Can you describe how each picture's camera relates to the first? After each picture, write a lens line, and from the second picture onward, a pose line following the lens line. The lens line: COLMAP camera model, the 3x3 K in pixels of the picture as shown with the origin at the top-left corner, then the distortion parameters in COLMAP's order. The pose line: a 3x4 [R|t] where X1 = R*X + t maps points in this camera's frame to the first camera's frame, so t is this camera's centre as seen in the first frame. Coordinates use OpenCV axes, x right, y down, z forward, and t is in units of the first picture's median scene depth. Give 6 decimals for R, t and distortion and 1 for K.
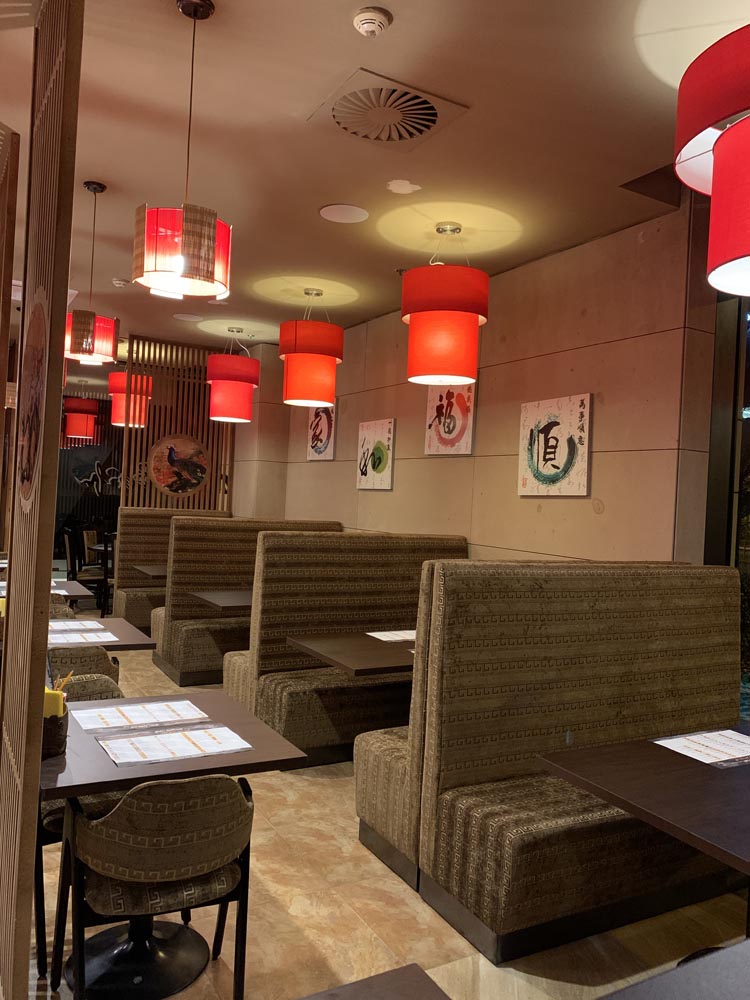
lens RADIAL K [[763.4, 0, 370.7], [0, 763.4, 493.8], [0, 0, 1]] dist [0.002309, 0.003171]
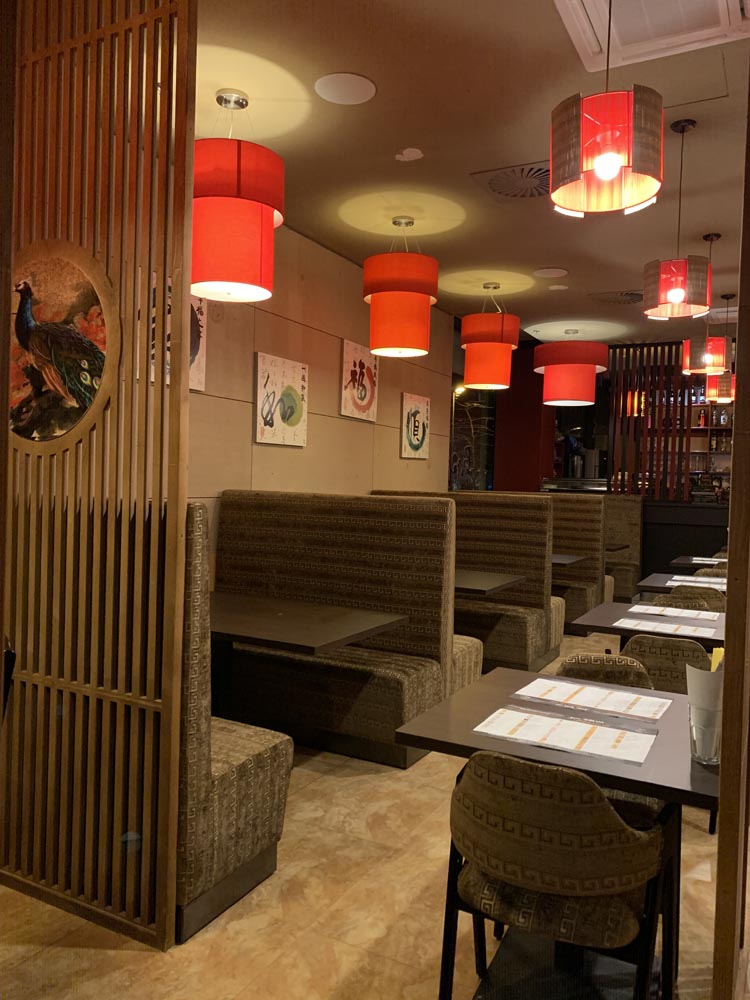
lens RADIAL K [[763.4, 0, 368.7], [0, 763.4, 492.9], [0, 0, 1]] dist [0.002309, 0.003171]
pose [[-0.542206, -0.079015, 0.836522, -0.821055], [-0.058571, 0.996701, 0.056181, -0.007027], [-0.838202, -0.018534, -0.545045, 1.553900]]
